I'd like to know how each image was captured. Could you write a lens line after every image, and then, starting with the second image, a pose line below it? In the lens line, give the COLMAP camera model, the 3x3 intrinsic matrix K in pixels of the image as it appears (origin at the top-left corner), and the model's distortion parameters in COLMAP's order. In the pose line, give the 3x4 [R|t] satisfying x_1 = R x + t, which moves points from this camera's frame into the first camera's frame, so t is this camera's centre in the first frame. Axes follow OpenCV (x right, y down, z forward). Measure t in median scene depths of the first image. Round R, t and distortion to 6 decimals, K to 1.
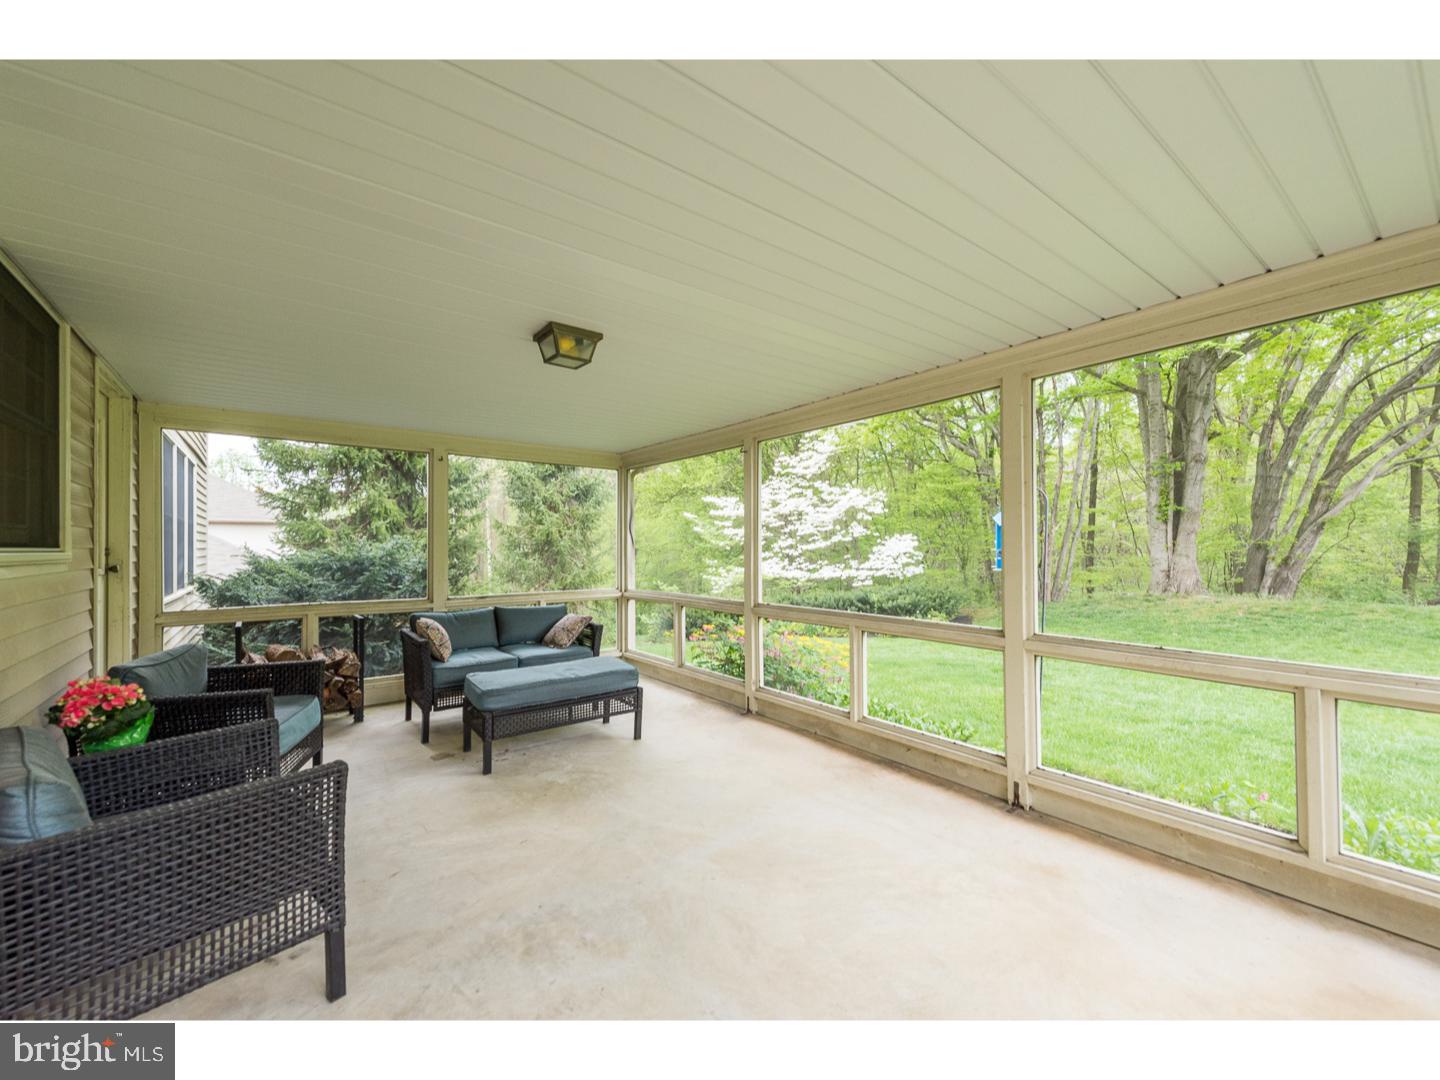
lens RADIAL K [[574.8, 0, 726.8], [0, 574.8, 541.9], [0, 0, 1]] dist [-0.000505, -0.000008]
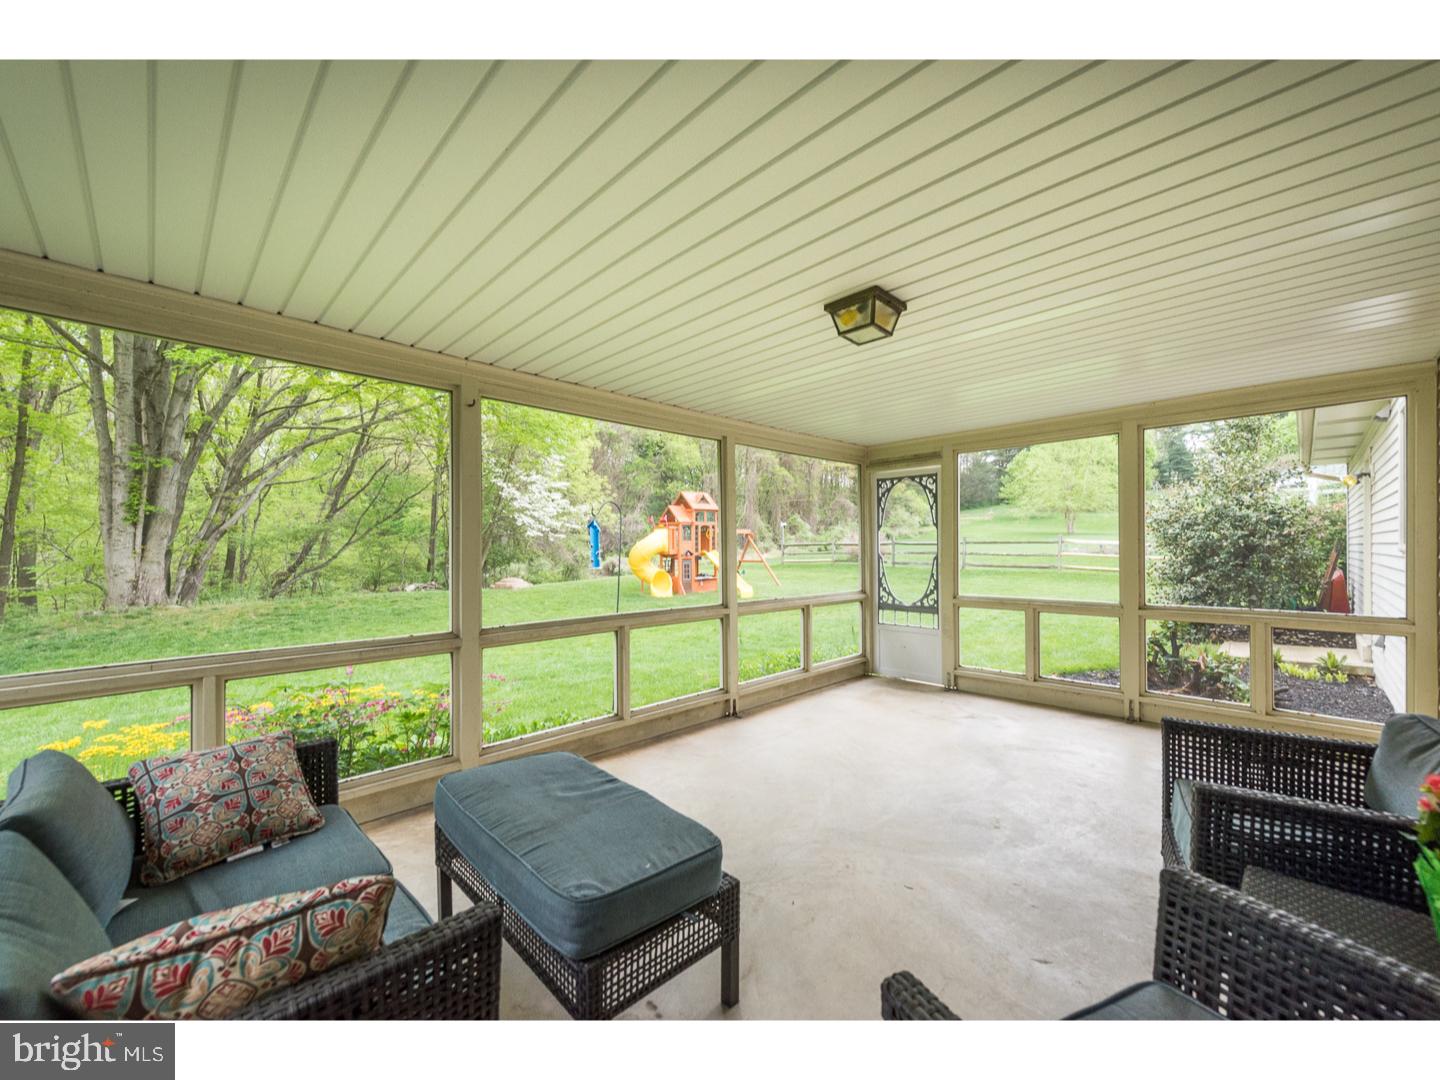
lens RADIAL K [[574.8, 0, 725.8], [0, 574.8, 547.1], [0, 0, 1]] dist [-0.000505, -0.000008]
pose [[-0.137339, 0.008961, 0.990484, -0.173995], [-0.005628, 0.999936, -0.009827, 0.003025], [-0.990508, -0.006924, -0.137280, 0.205562]]
